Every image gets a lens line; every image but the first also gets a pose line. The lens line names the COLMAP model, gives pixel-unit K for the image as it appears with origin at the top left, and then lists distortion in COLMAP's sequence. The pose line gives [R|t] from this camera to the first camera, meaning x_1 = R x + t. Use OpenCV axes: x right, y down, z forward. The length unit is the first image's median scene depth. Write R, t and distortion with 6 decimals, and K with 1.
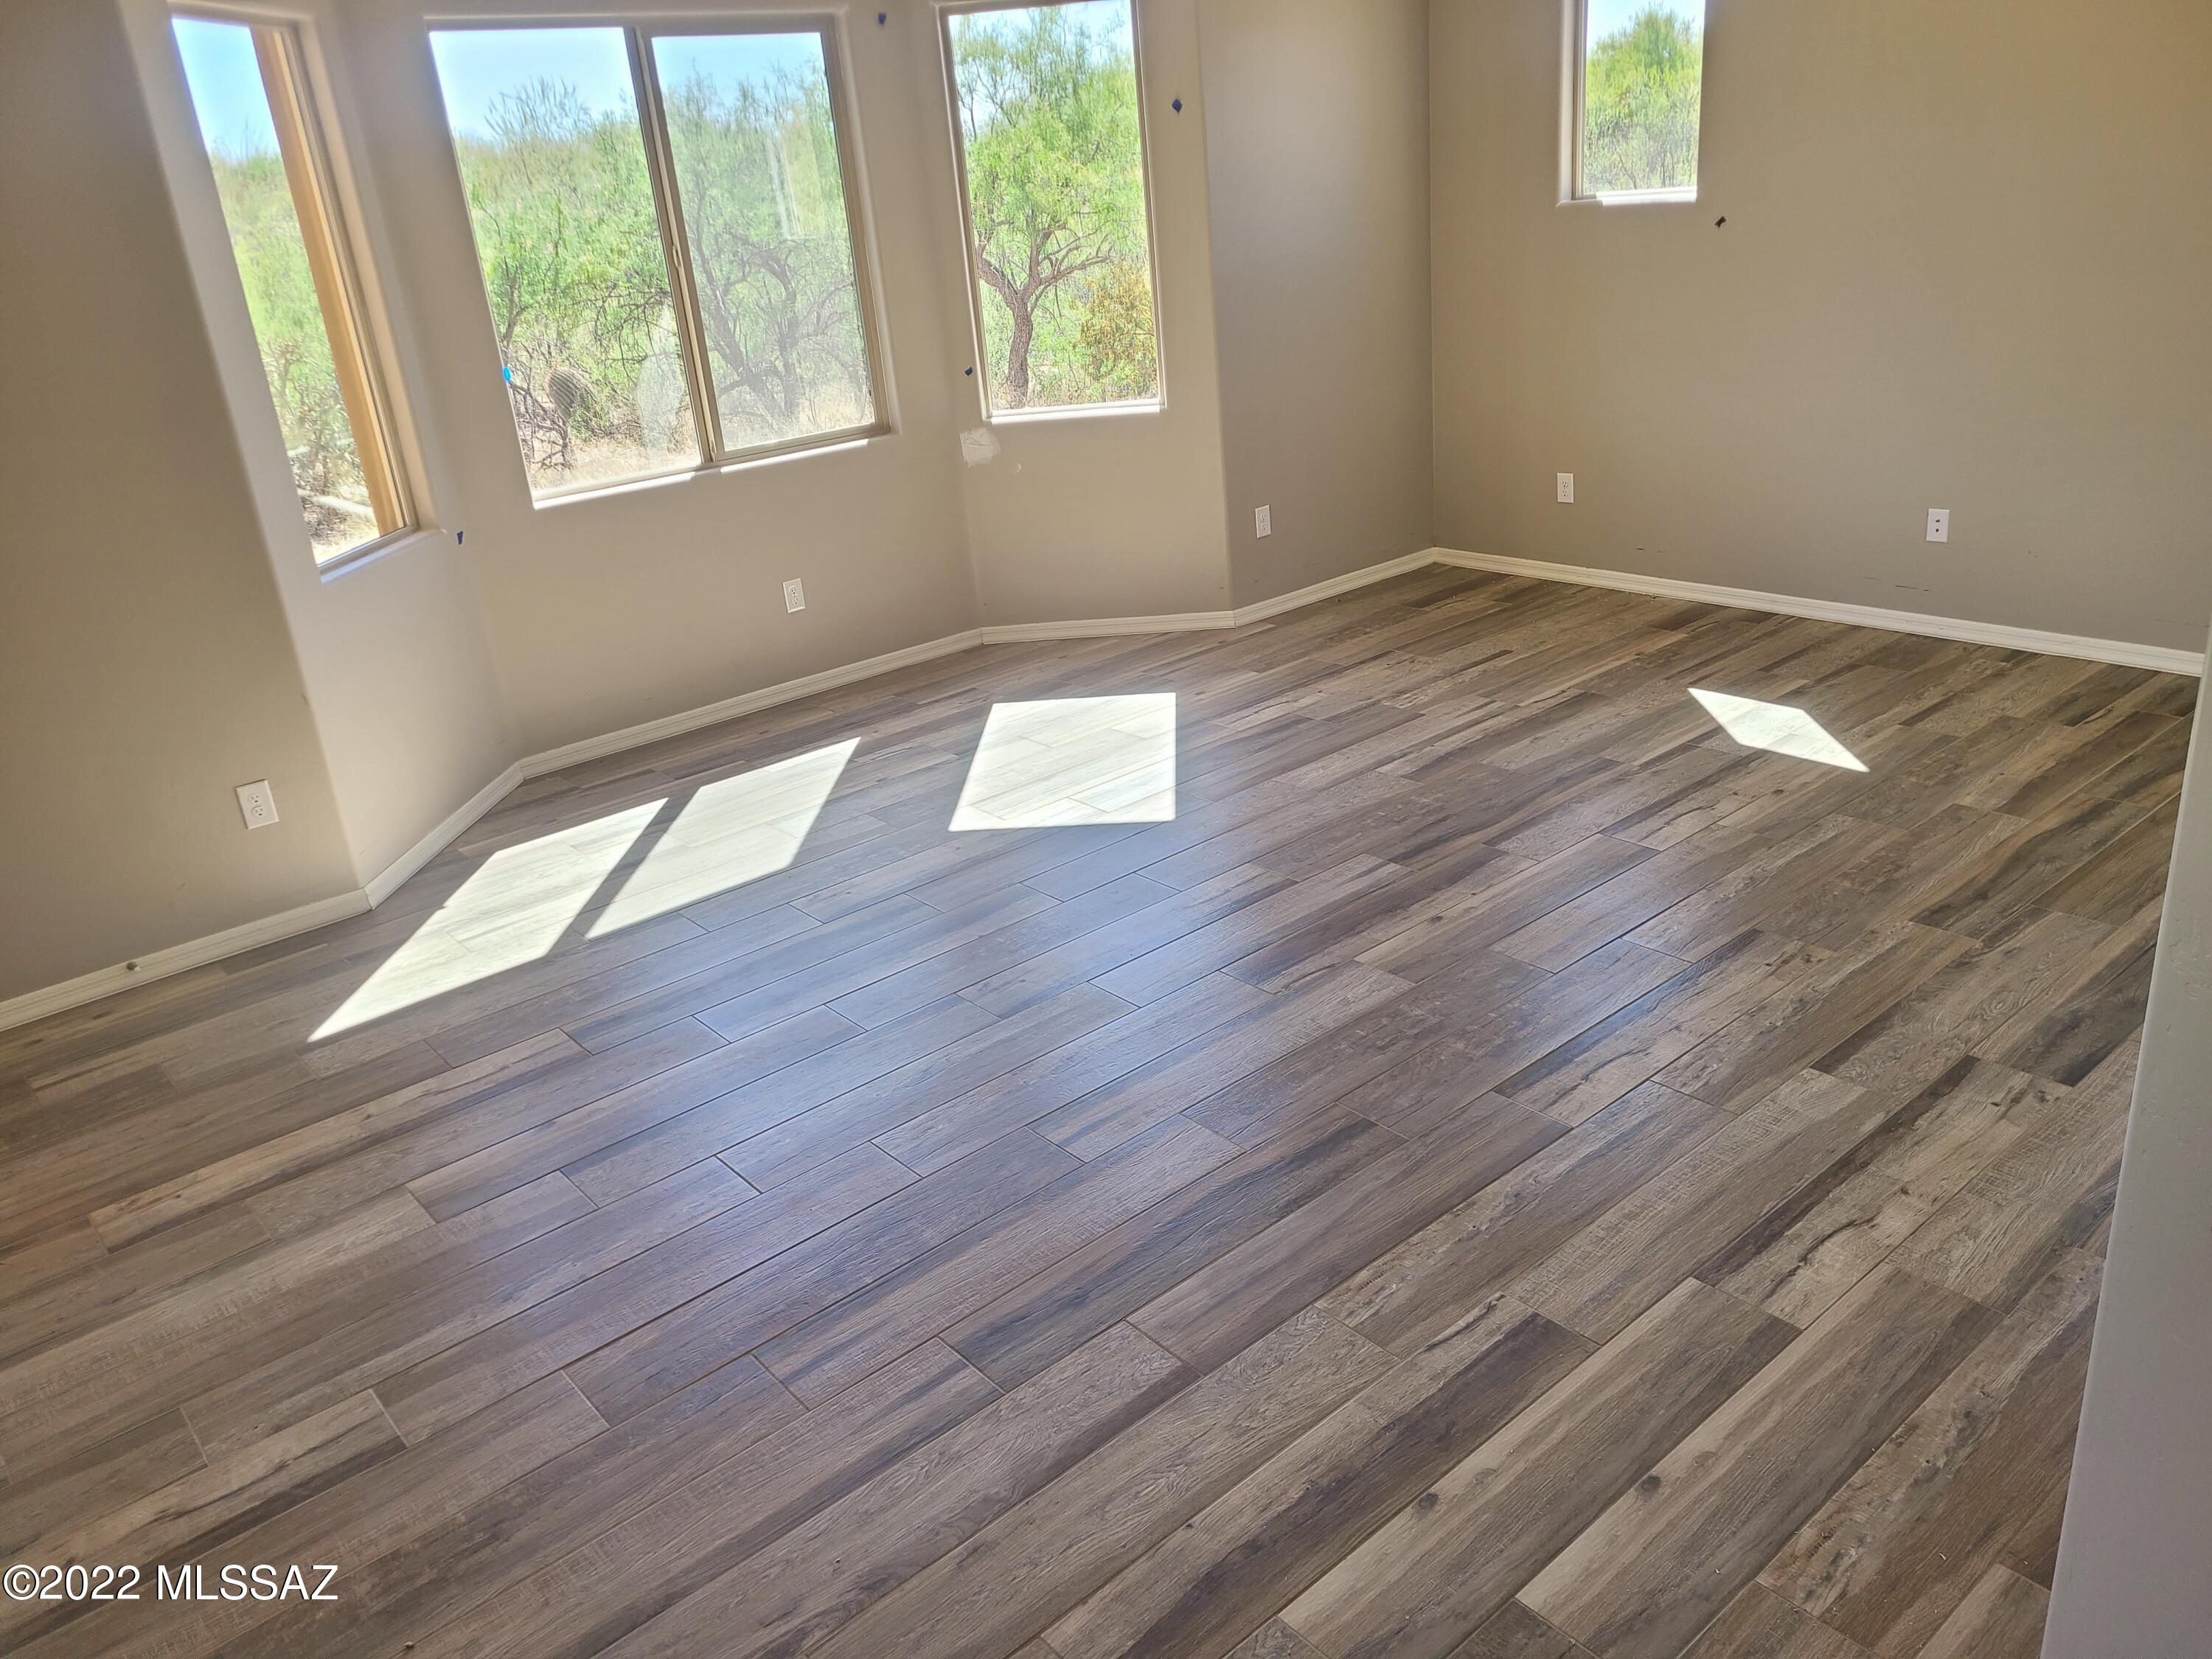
lens RADIAL K [[1680.6, 0, 1112.0], [0, 1680.6, 818.7], [0, 0, 1]] dist [0.051554, -0.025022]
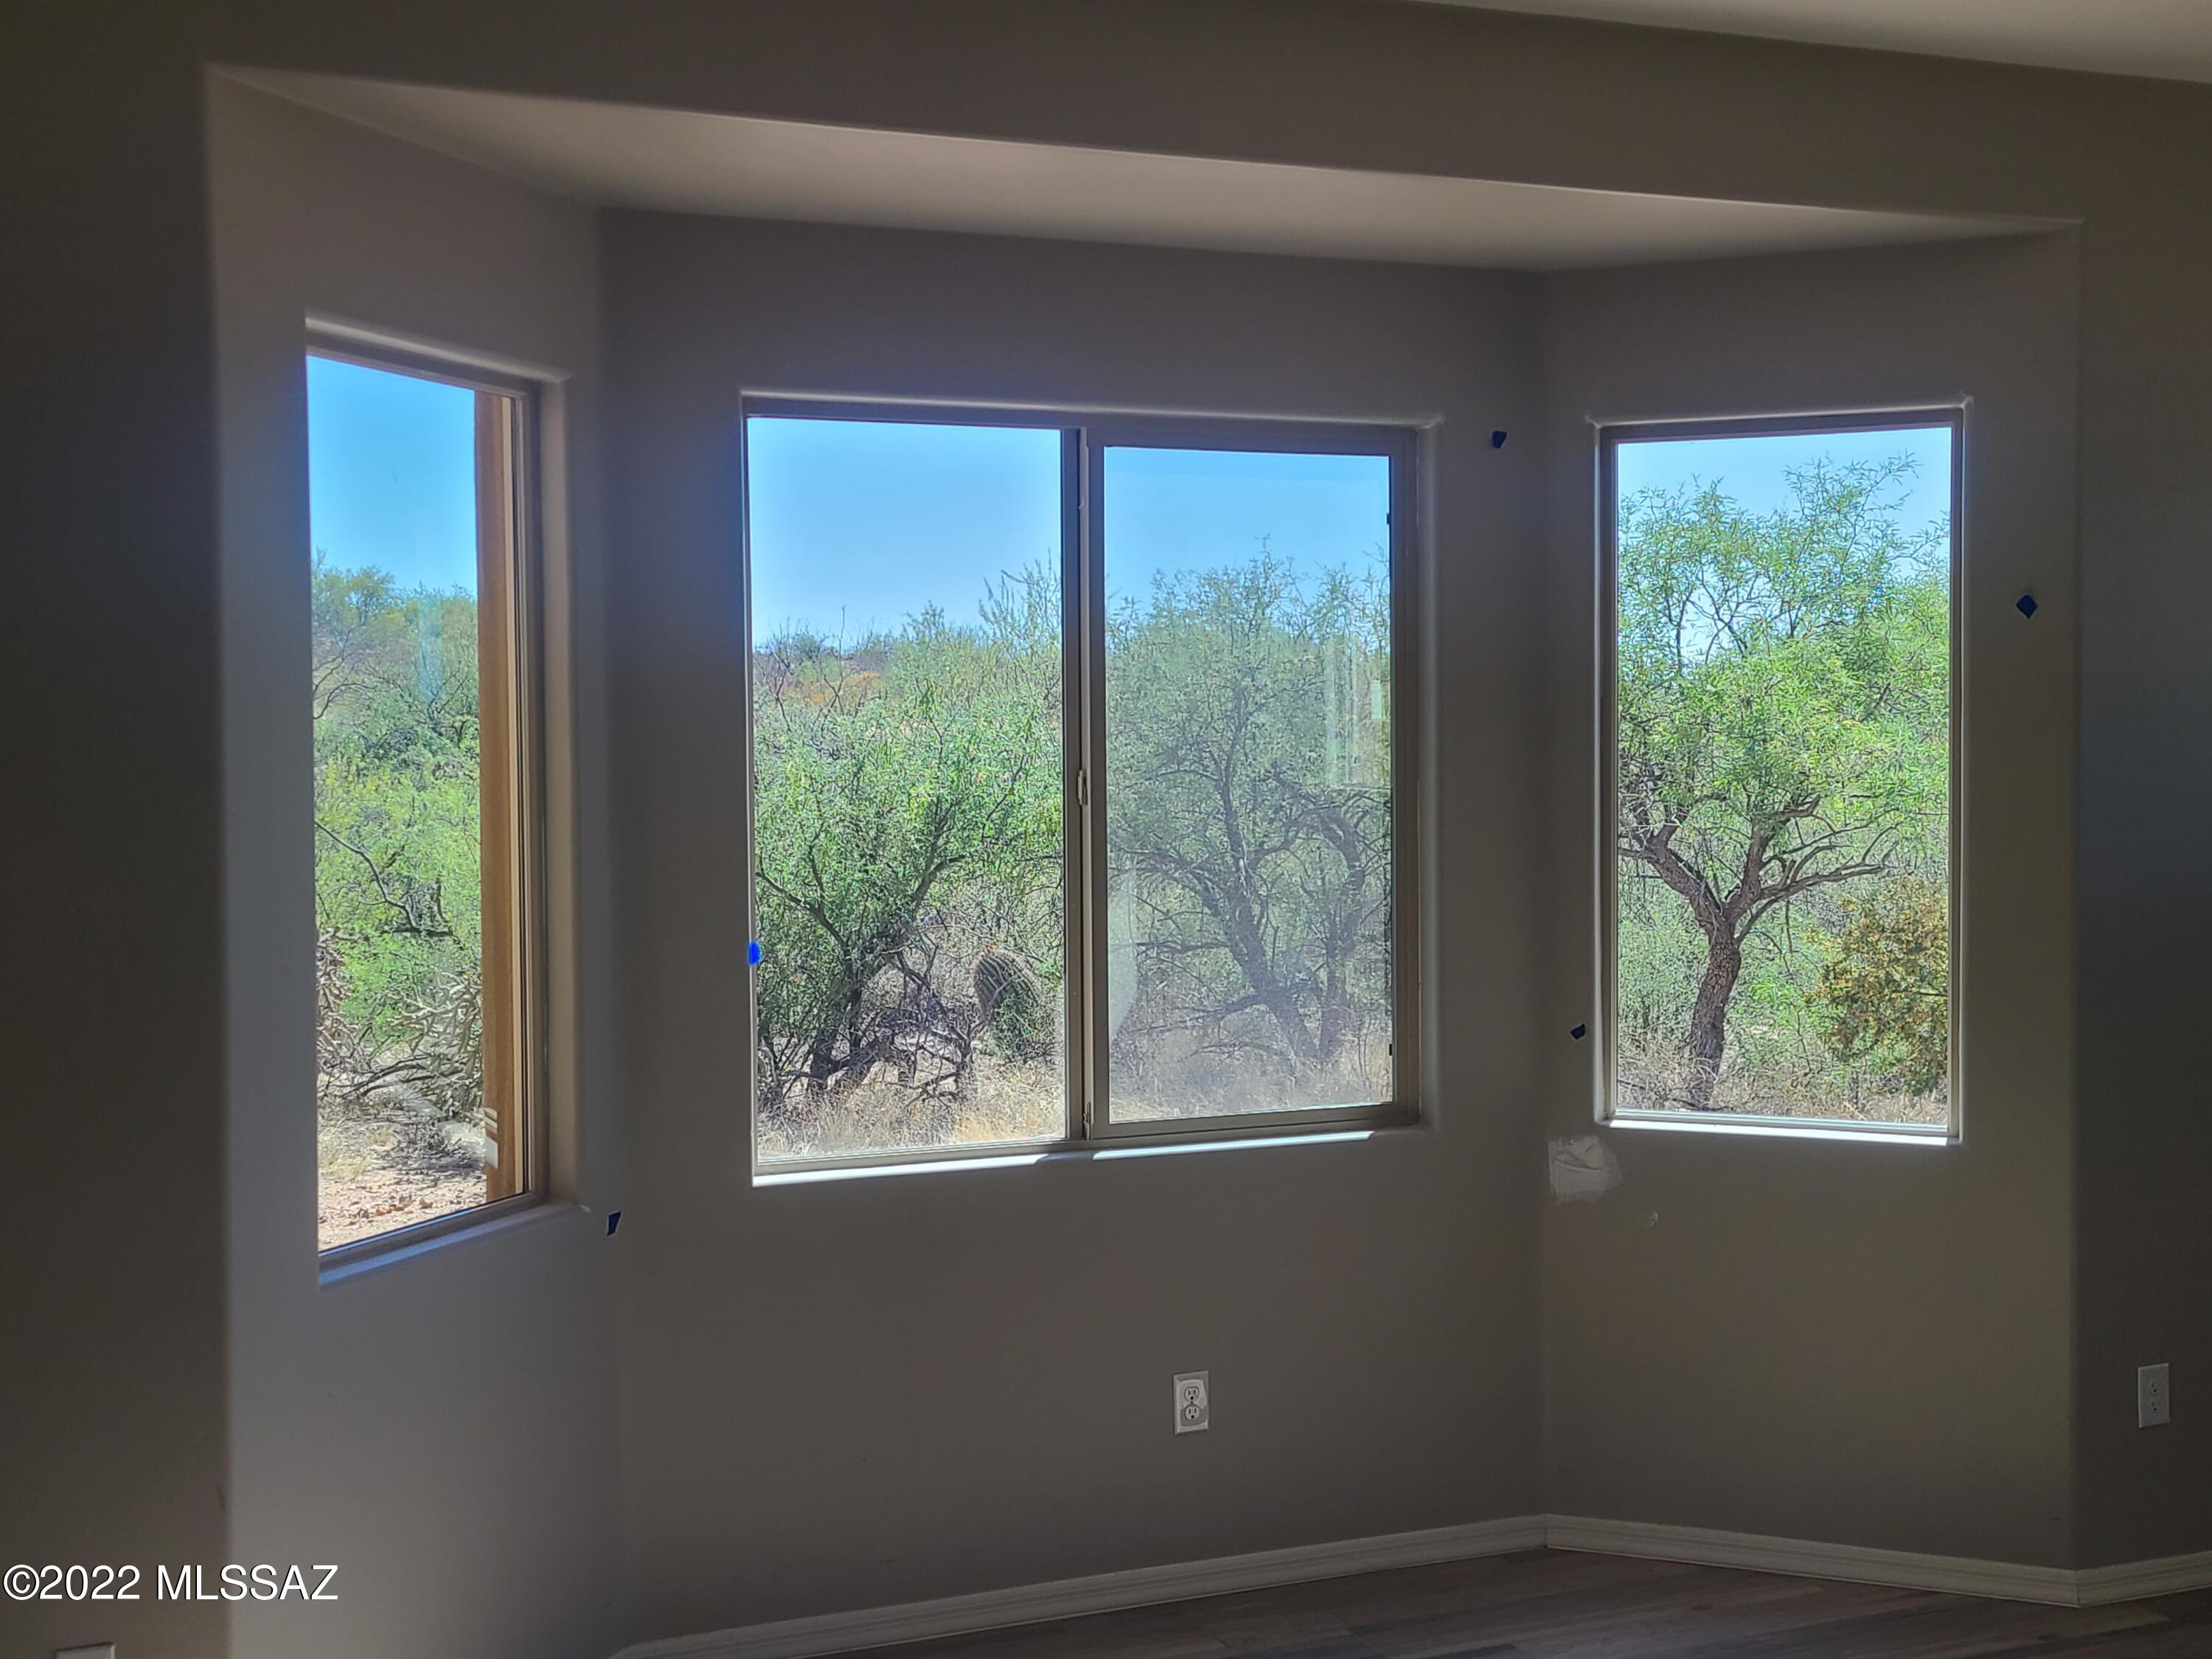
lens RADIAL K [[2619.9, 0, 1098.2], [0, 2619.9, 823.5], [0, 0, 1]] dist [0.064278, 0.000000]
pose [[0.952329, 0.087808, -0.292164, 0.008906], [-0.176461, 0.939766, -0.292747, -0.054175], [0.248860, 0.330347, 0.910461, 0.173246]]
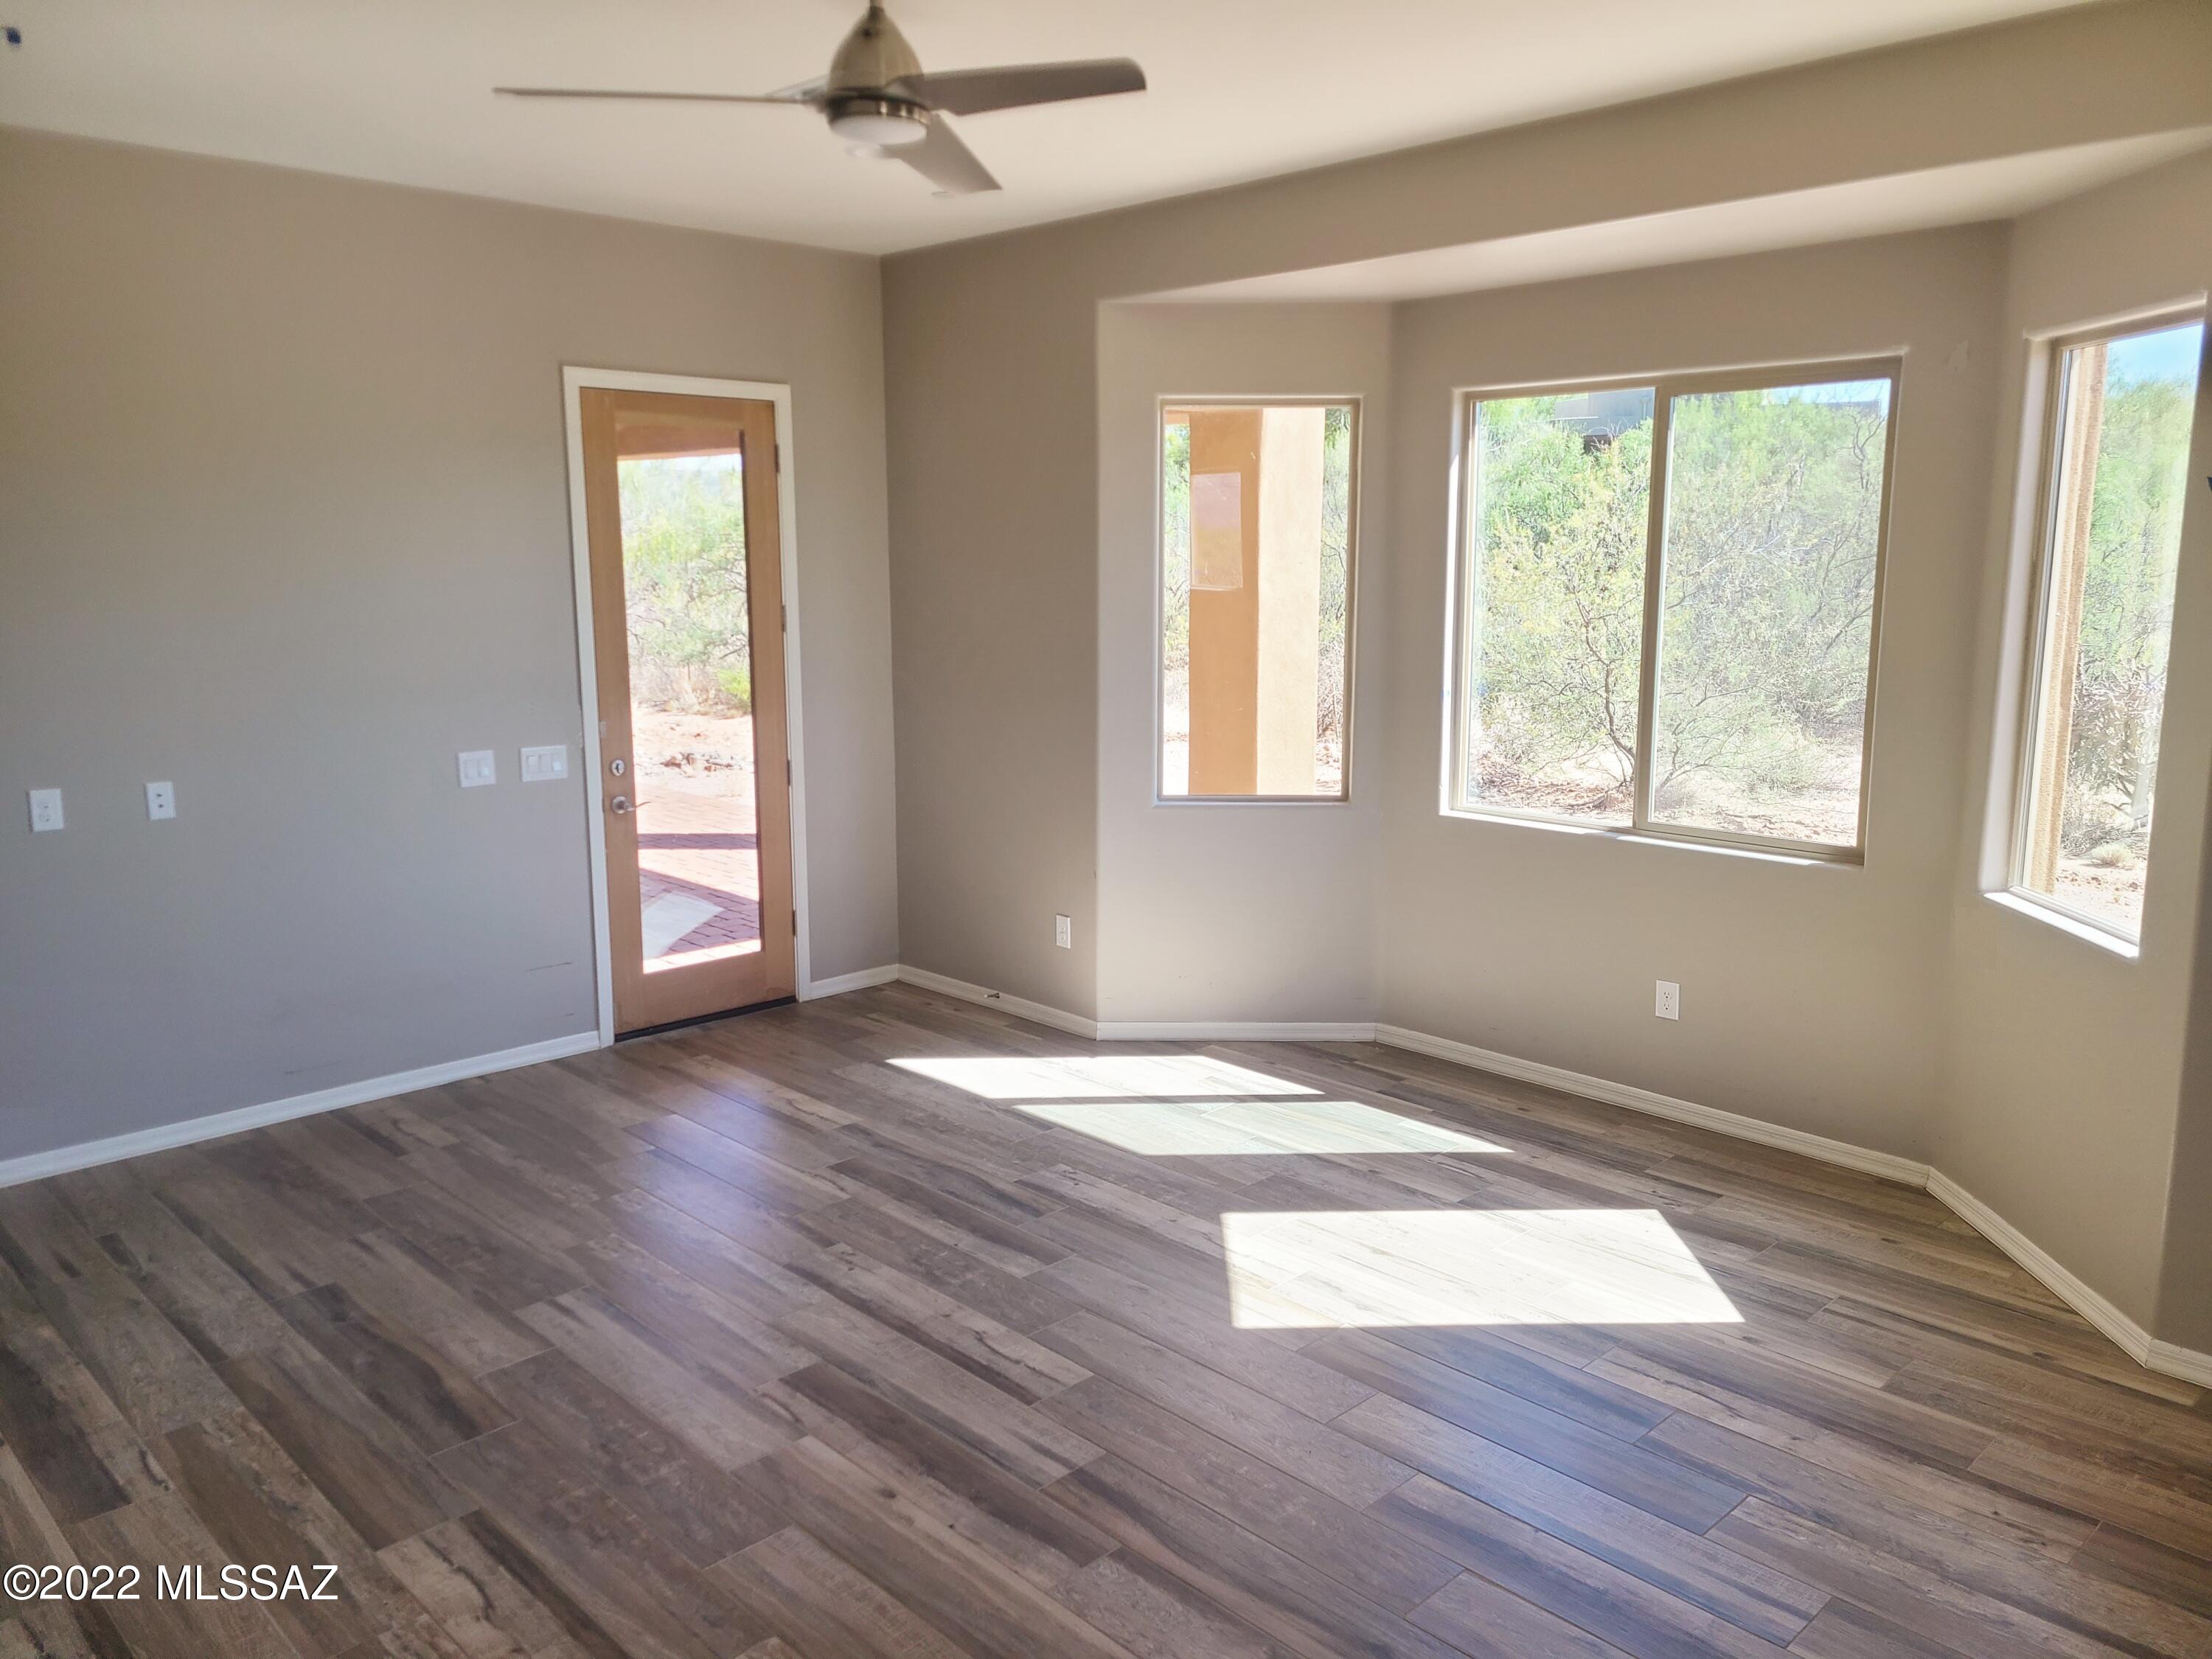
lens RADIAL K [[1680.6, 0, 1087.0], [0, 1680.6, 763.7], [0, 0, 1]] dist [0.051554, -0.025022]
pose [[0.048641, 0.218744, -0.974569, 0.577976], [-0.365827, 0.911825, 0.186402, -0.280592], [0.929411, 0.347457, 0.124375, 0.557227]]
